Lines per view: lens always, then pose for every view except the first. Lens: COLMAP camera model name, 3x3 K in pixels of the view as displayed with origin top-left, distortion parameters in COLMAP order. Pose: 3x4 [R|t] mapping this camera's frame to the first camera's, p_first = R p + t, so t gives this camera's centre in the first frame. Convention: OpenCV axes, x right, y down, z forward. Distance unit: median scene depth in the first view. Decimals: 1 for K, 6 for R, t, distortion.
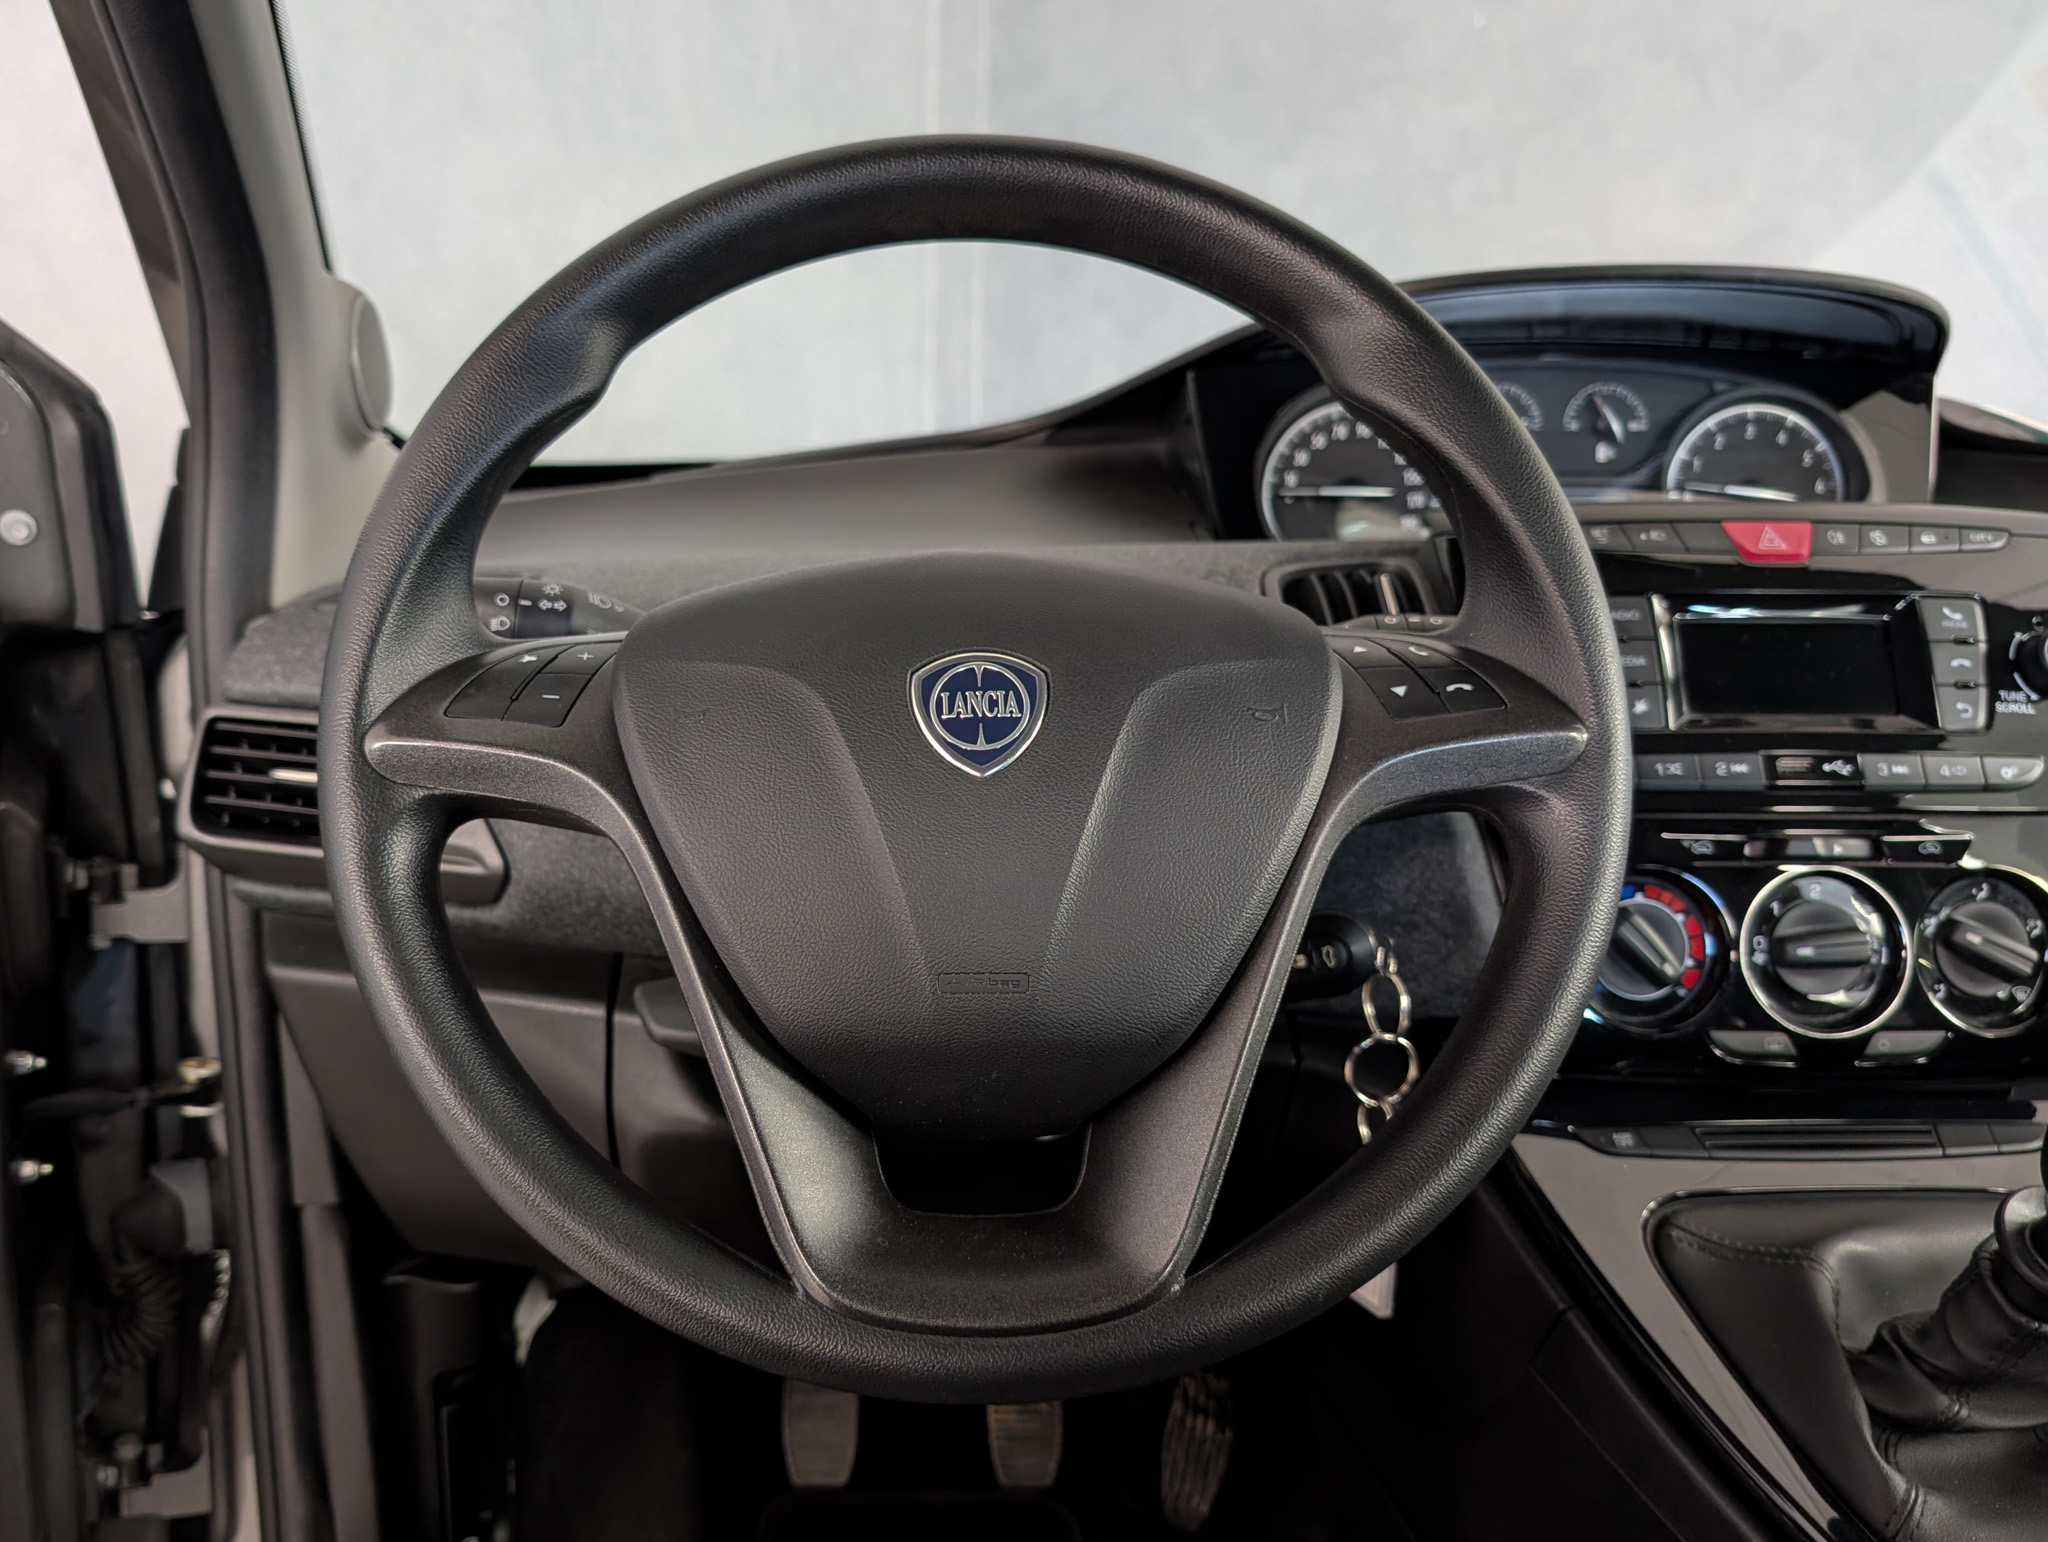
lens RADIAL K [[1573.8, 0, 1024.0], [0, 1573.8, 771.0], [0, 0, 1]] dist [0.006916, -0.001771]
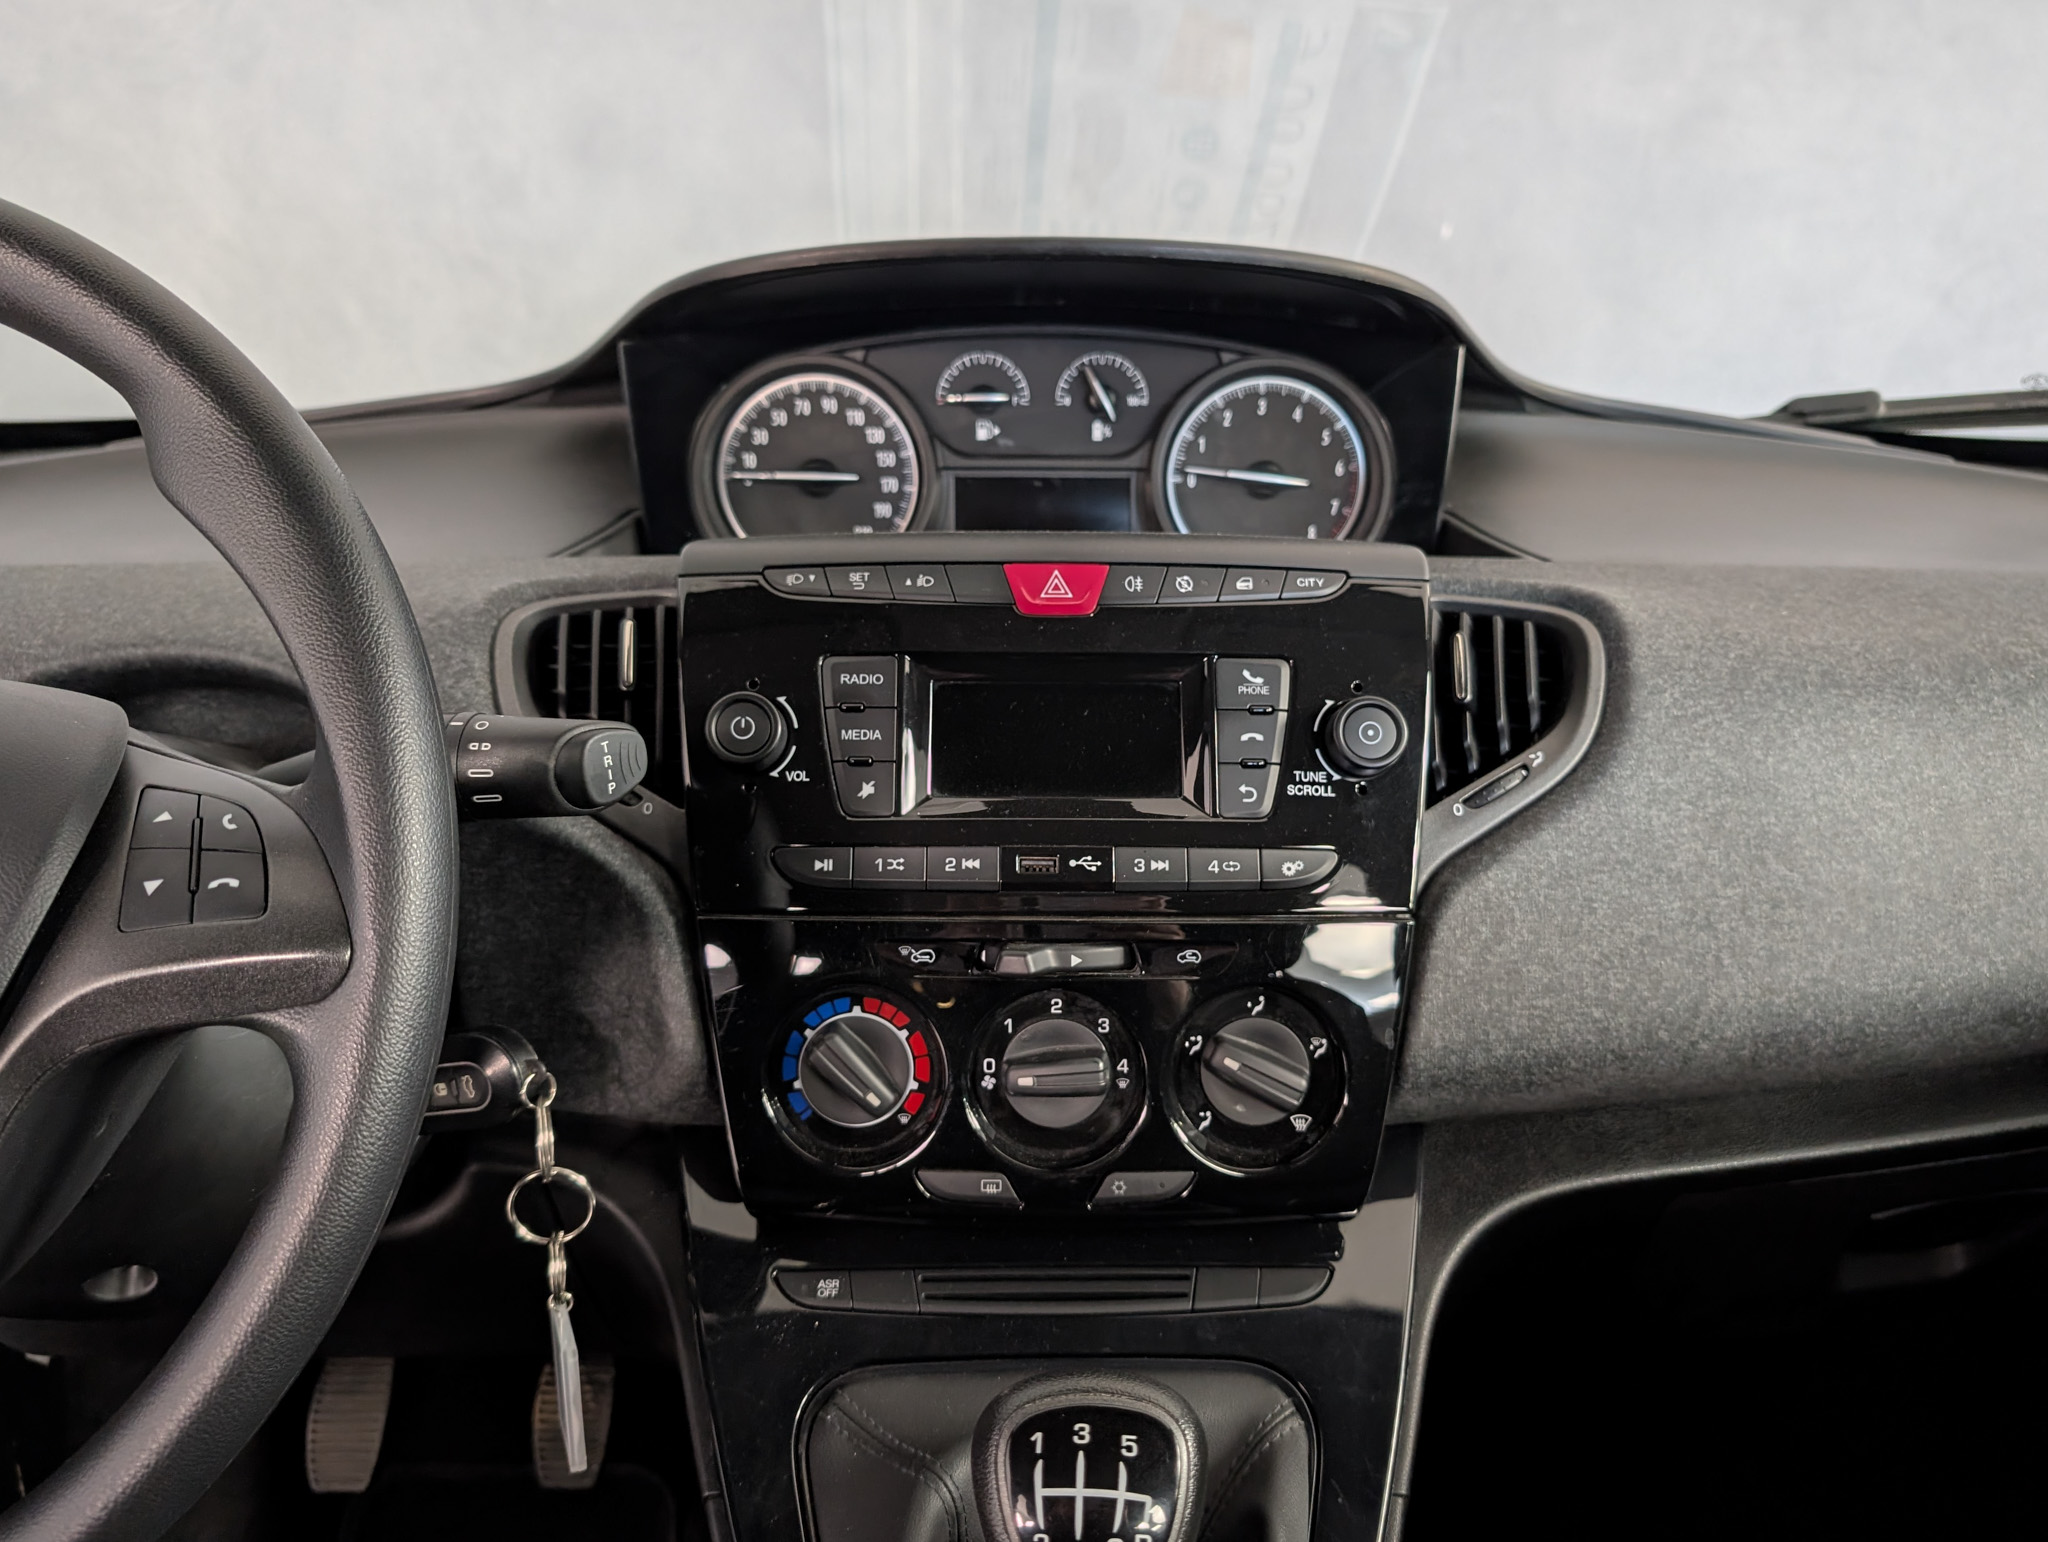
lens RADIAL K [[1453.1, 0, 1027.6], [0, 1453.1, 737.6], [0, 0, 1]] dist [0.135232, -0.148700]
pose [[0.999894, 0.006061, -0.013223, 0.385700], [-0.005015, 0.996959, 0.077767, -0.103766], [0.013655, -0.077693, 0.996884, 0.163114]]
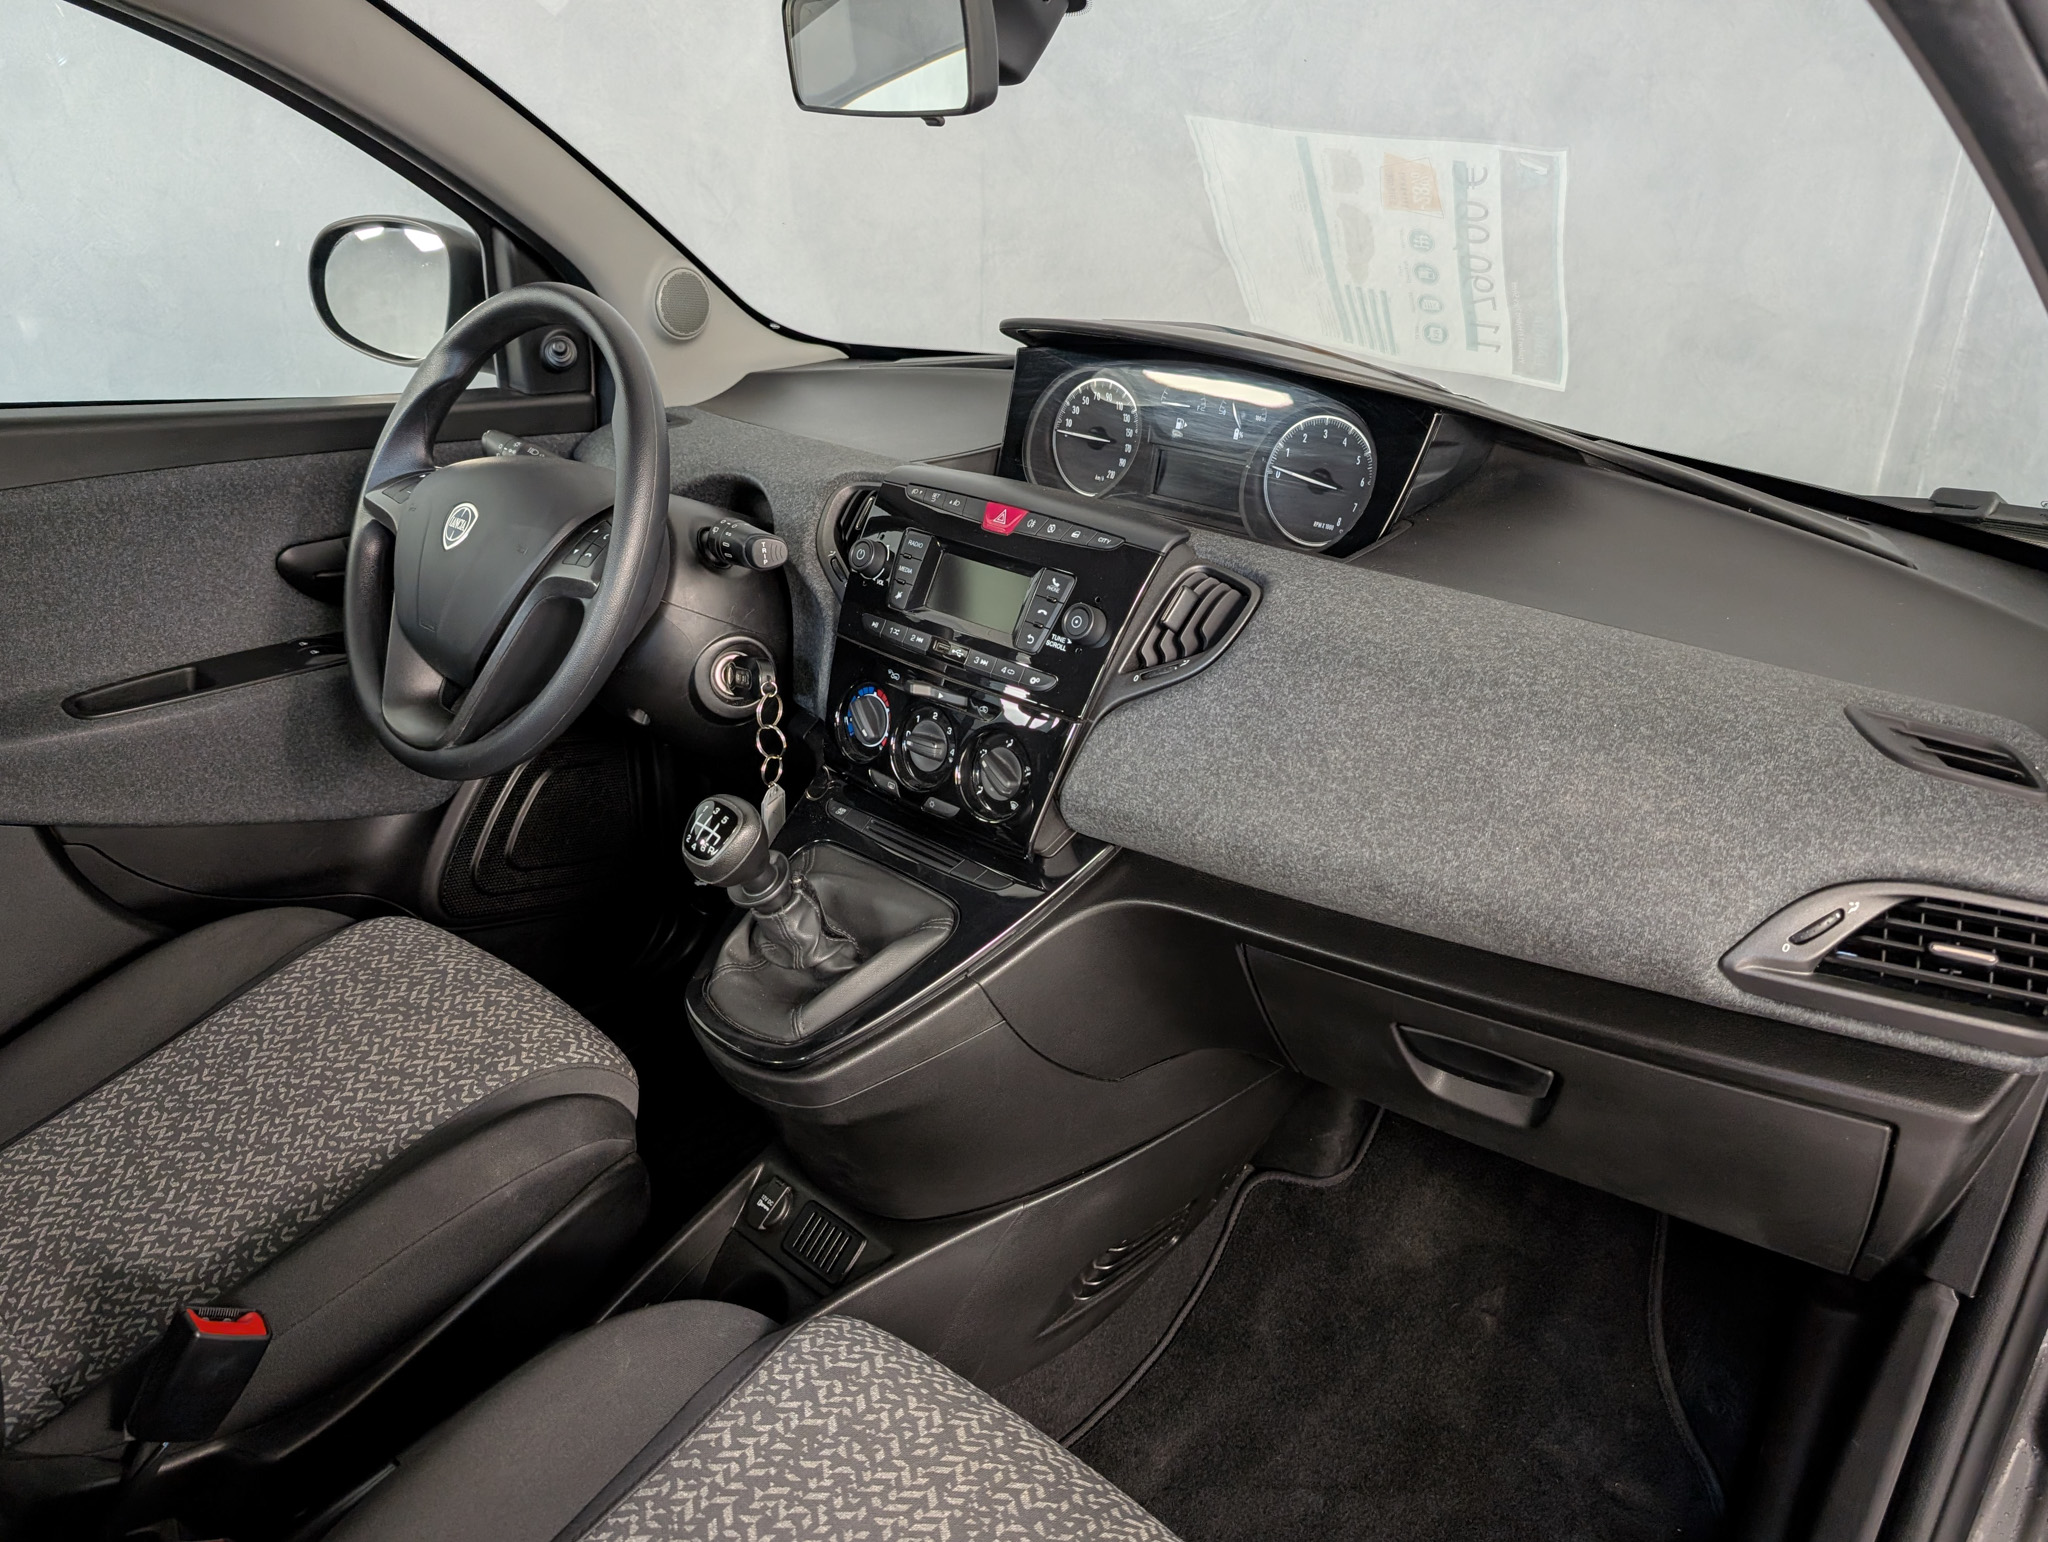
lens RADIAL K [[1573.8, 0, 1024.0], [0, 1573.8, 771.0], [0, 0, 1]] dist [0.006916, -0.001771]
pose [[0.685756, 0.287479, -0.668651, 1.449910], [-0.165620, 0.956224, 0.241260, -0.252875], [0.708737, -0.054703, 0.703348, -0.173731]]
